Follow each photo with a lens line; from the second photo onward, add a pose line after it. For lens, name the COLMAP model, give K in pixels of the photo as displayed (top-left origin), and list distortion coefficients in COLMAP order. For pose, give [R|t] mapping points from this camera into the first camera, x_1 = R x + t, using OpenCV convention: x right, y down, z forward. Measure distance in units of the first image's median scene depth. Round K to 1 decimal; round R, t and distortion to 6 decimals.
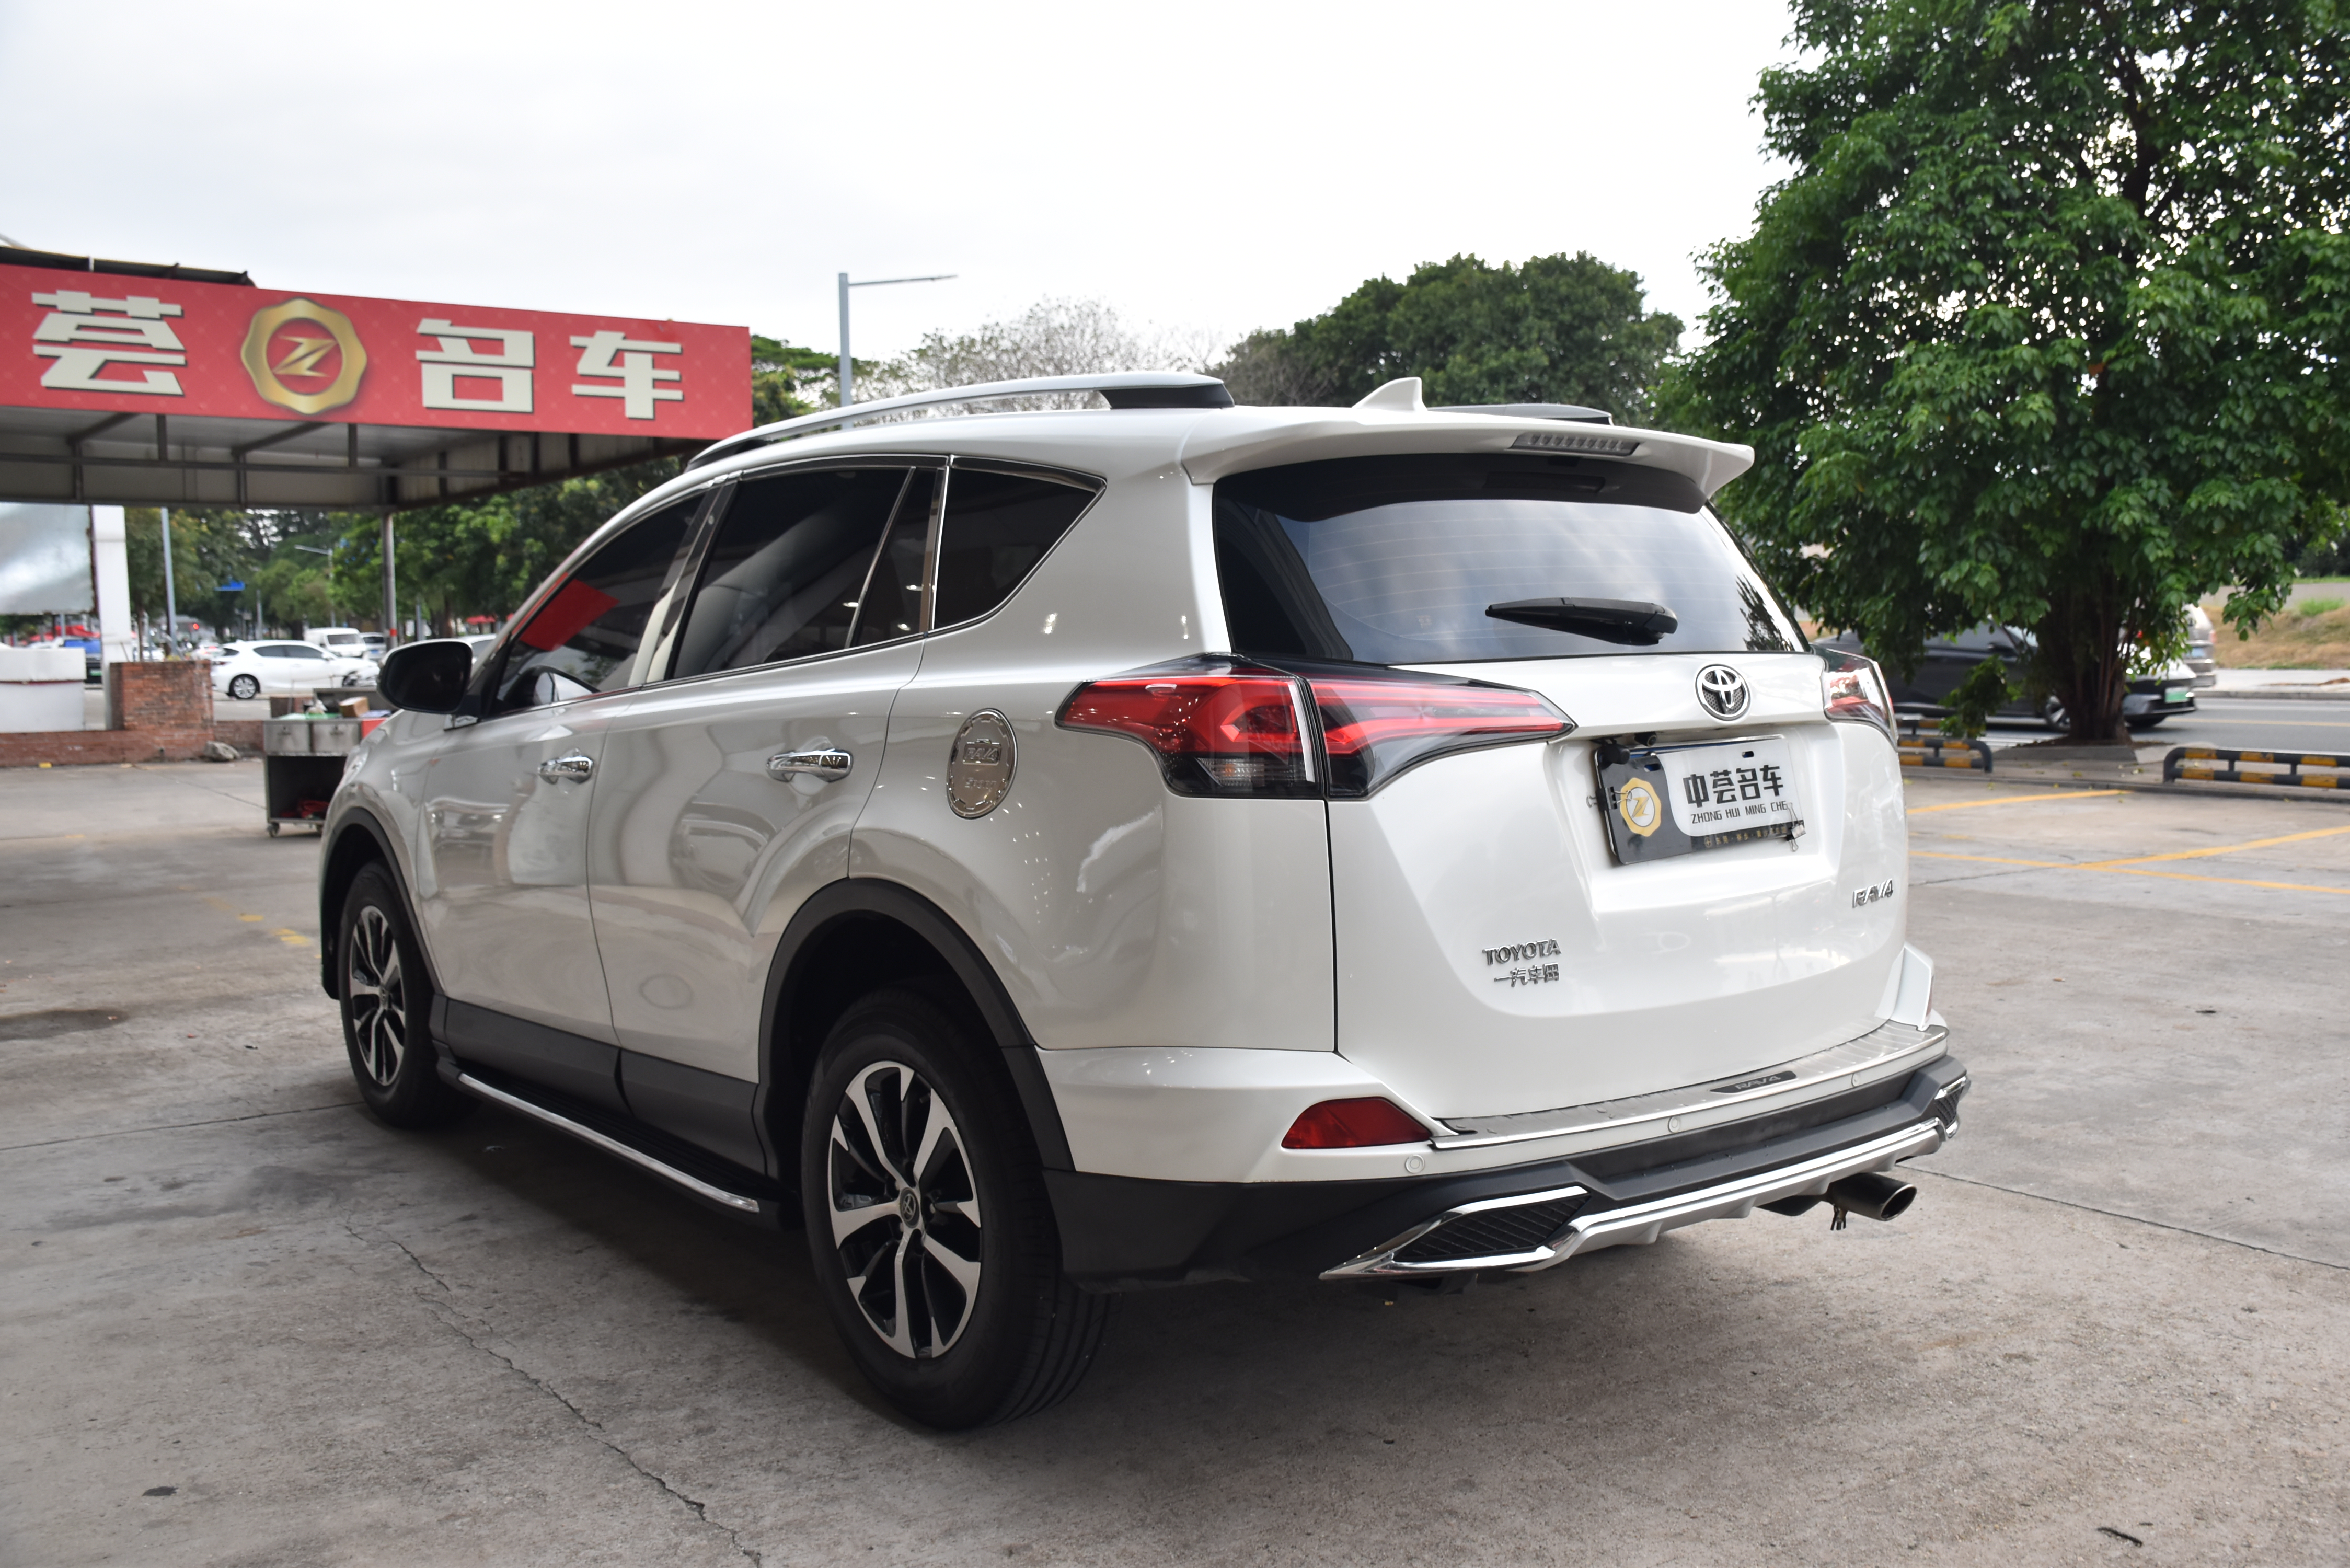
lens RADIAL K [[2077.8, 0, 1180.6], [0, 2077.8, 777.3], [0, 0, 1]] dist [-0.109917, 0.165641]
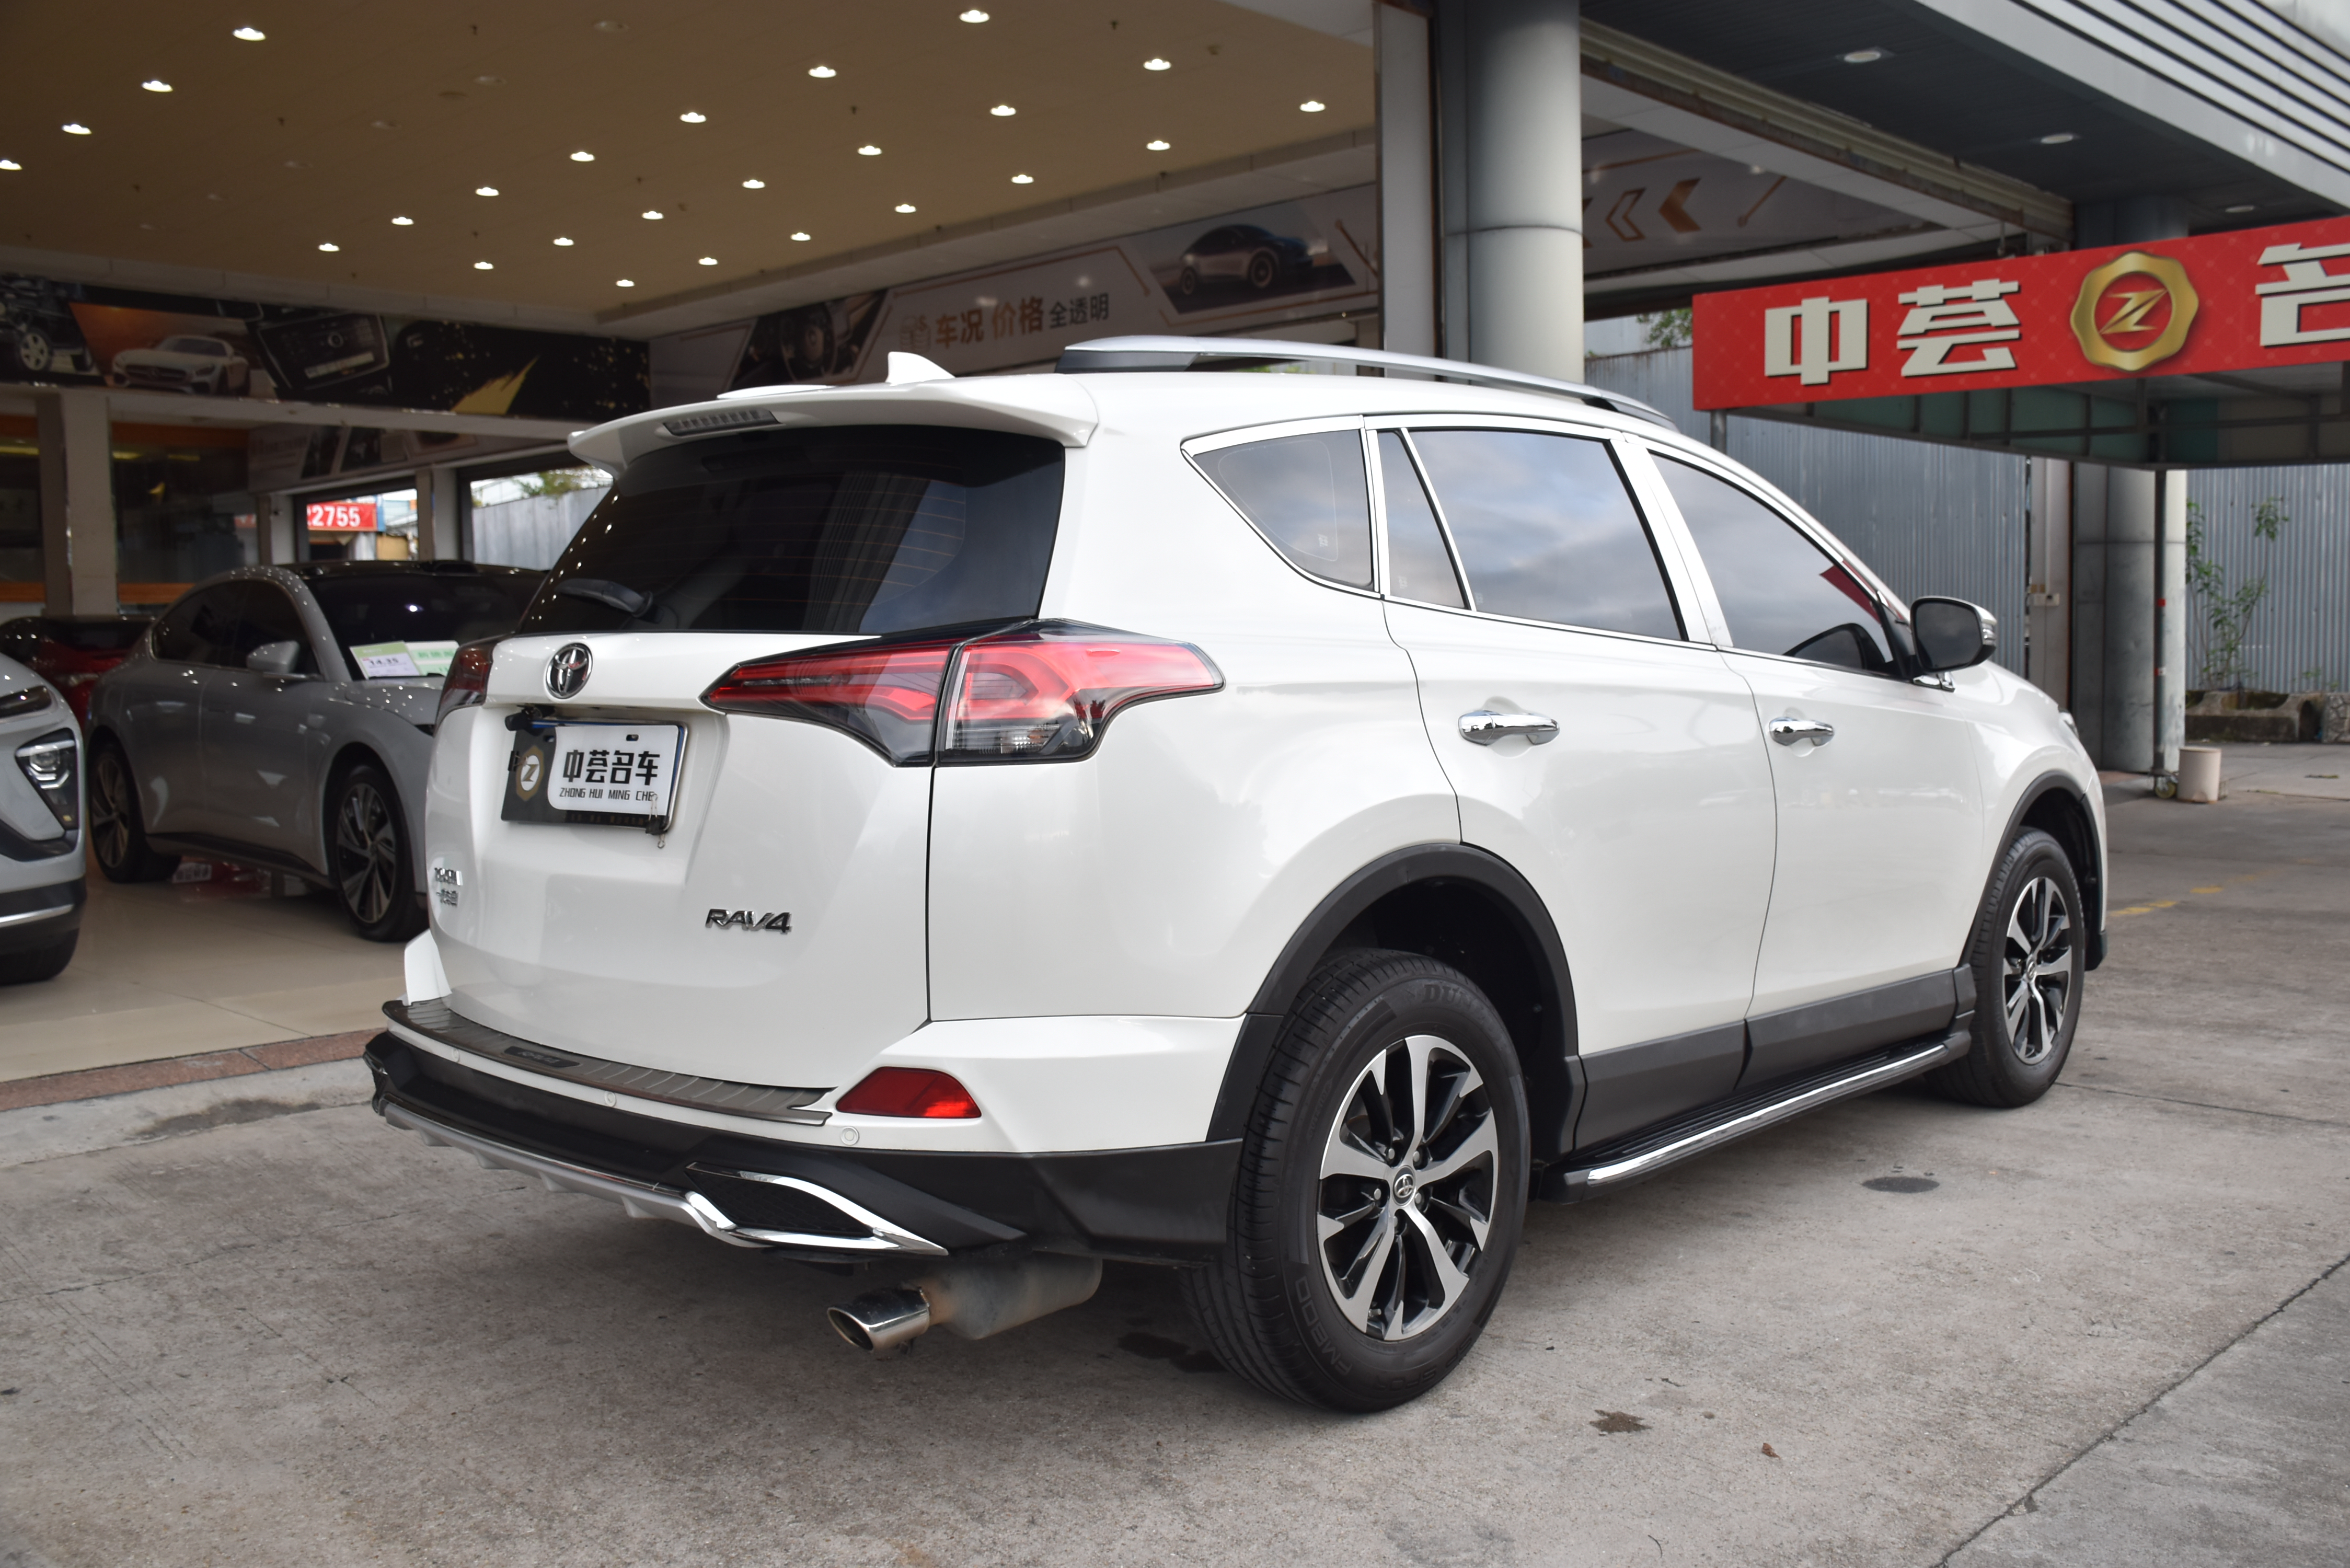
lens RADIAL K [[2077.8, 0, 1180.6], [0, 2077.8, 777.3], [0, 0, 1]] dist [-0.109917, 0.165641]
pose [[0.165728, 0.085072, -0.982495, 0.962610], [-0.063973, 0.995101, 0.075373, -0.062159], [0.984094, 0.050362, 0.170359, 0.828954]]
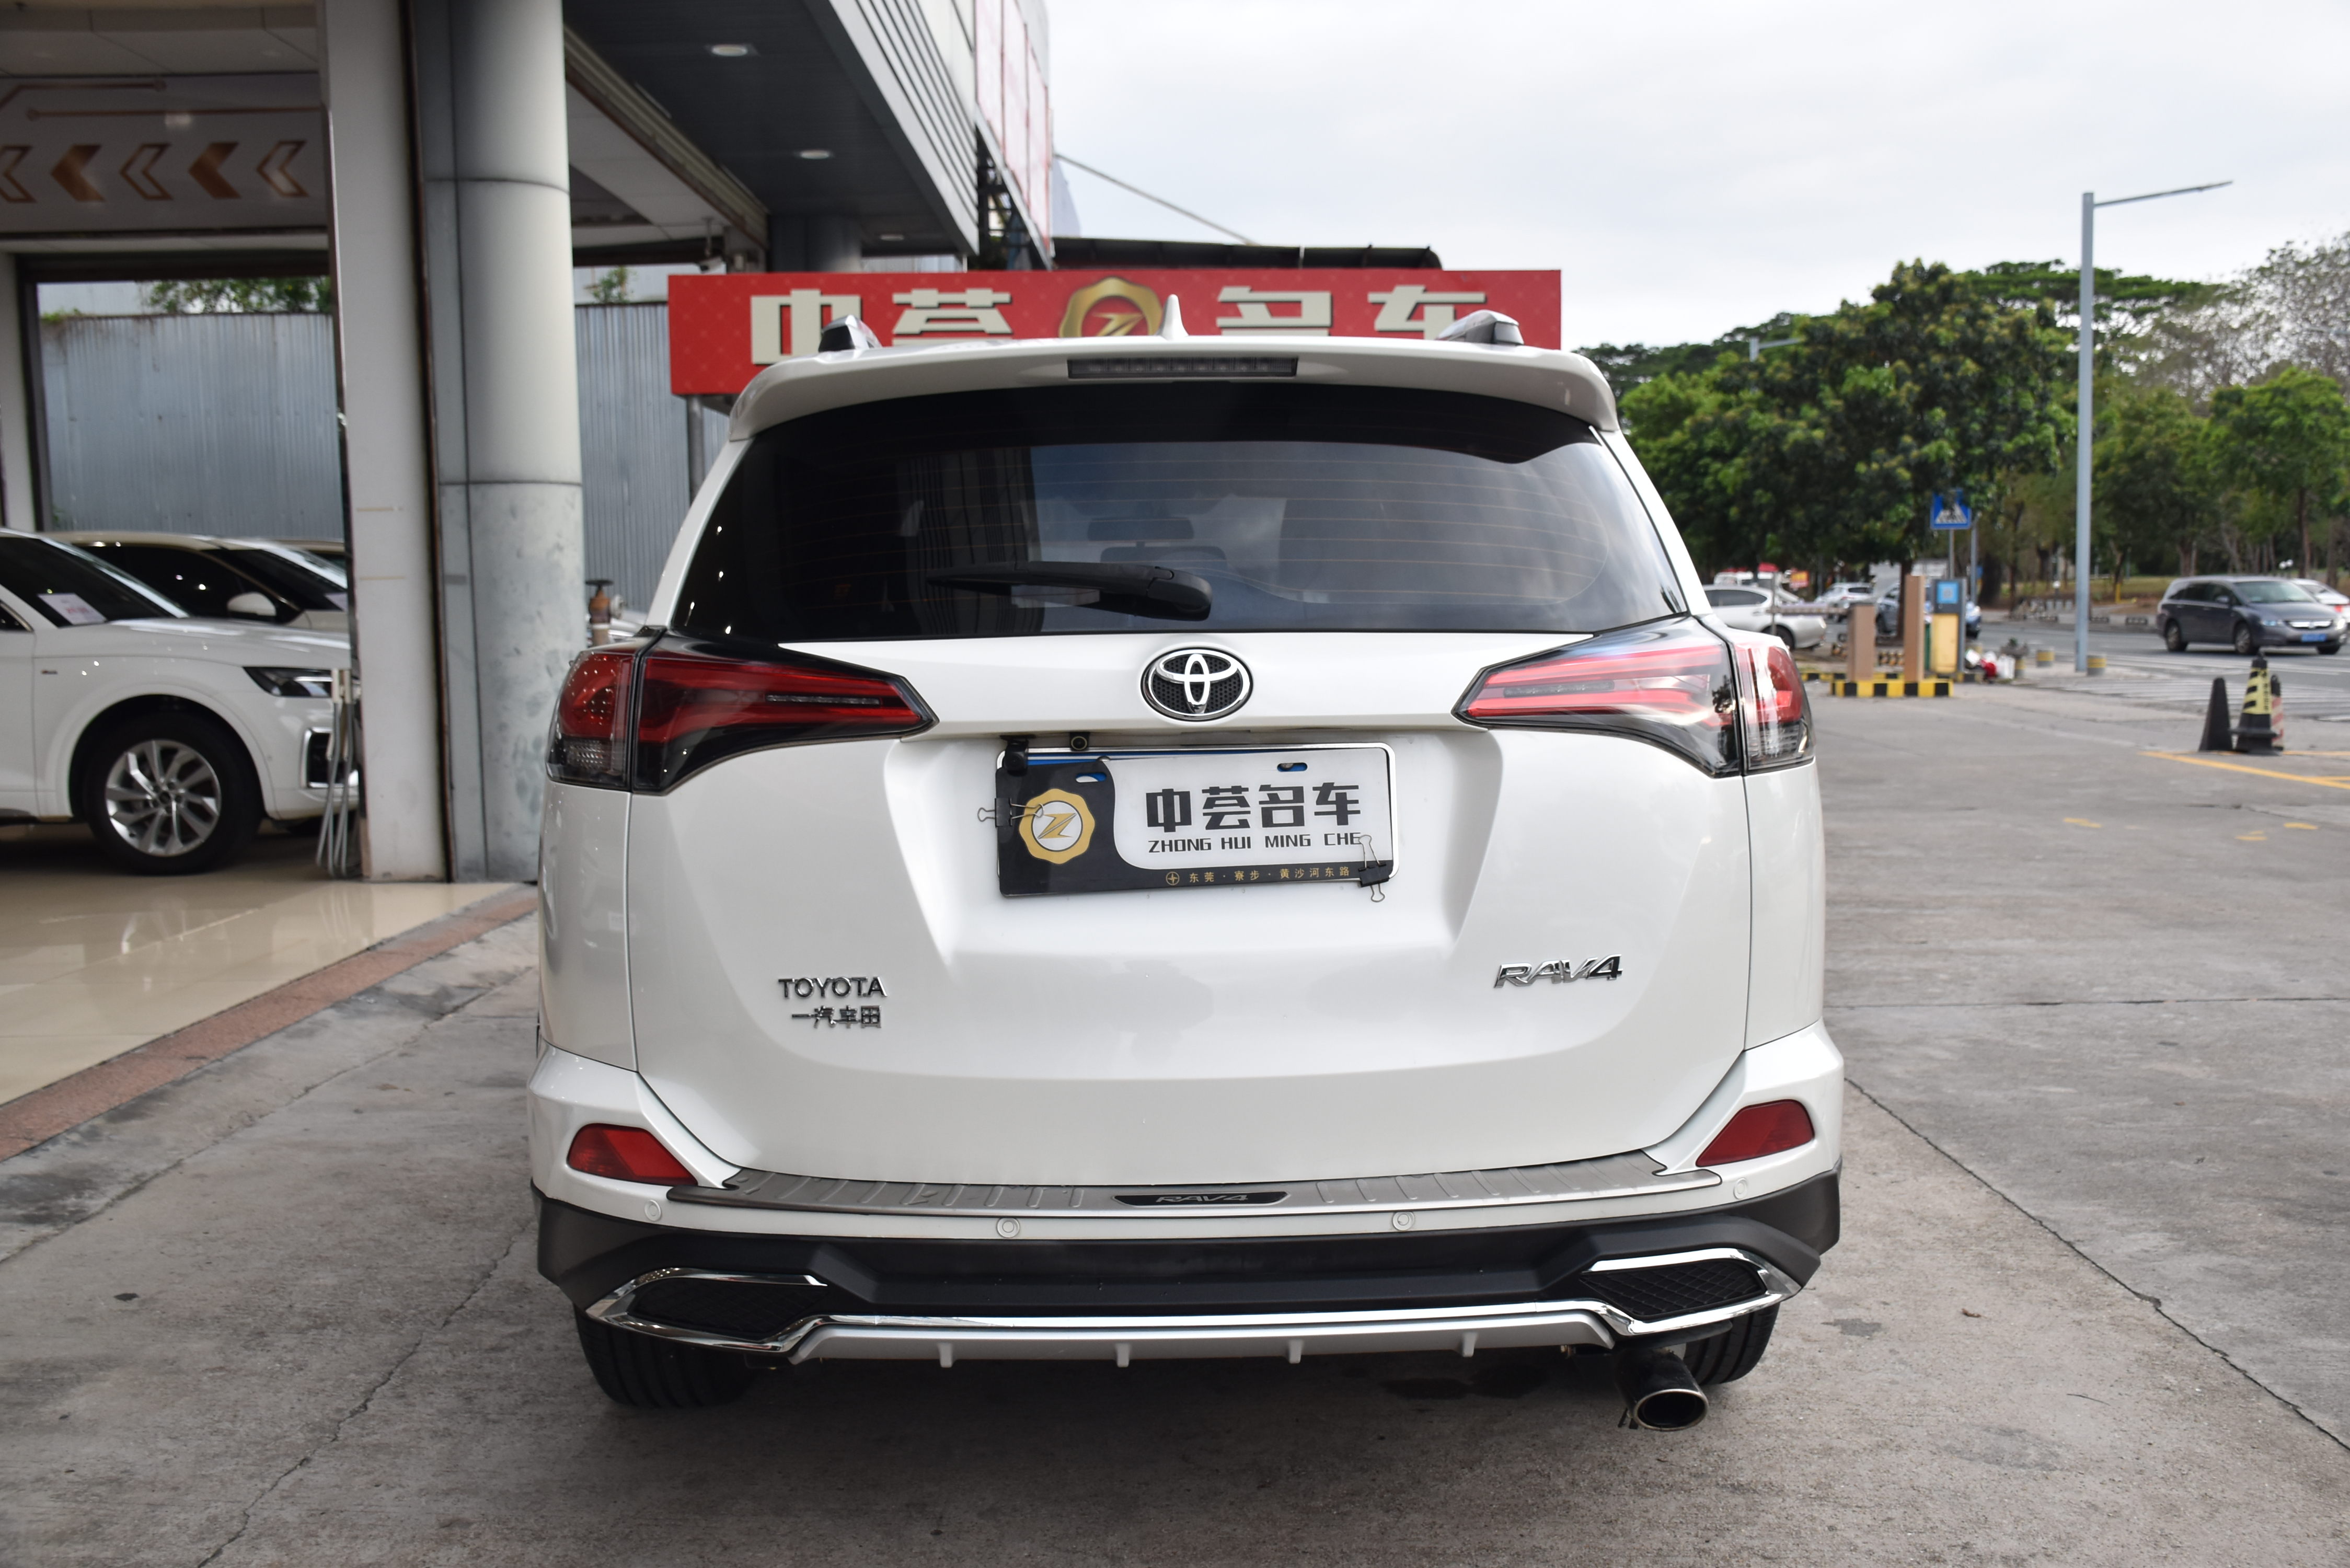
lens RADIAL K [[2077.8, 0, 1180.6], [0, 2077.8, 777.3], [0, 0, 1]] dist [-0.109917, 0.165641]
pose [[0.808622, 0.056094, -0.585649, 0.522523], [-0.042138, 0.998410, 0.037447, -0.025975], [0.586818, -0.005602, 0.809700, 0.275951]]
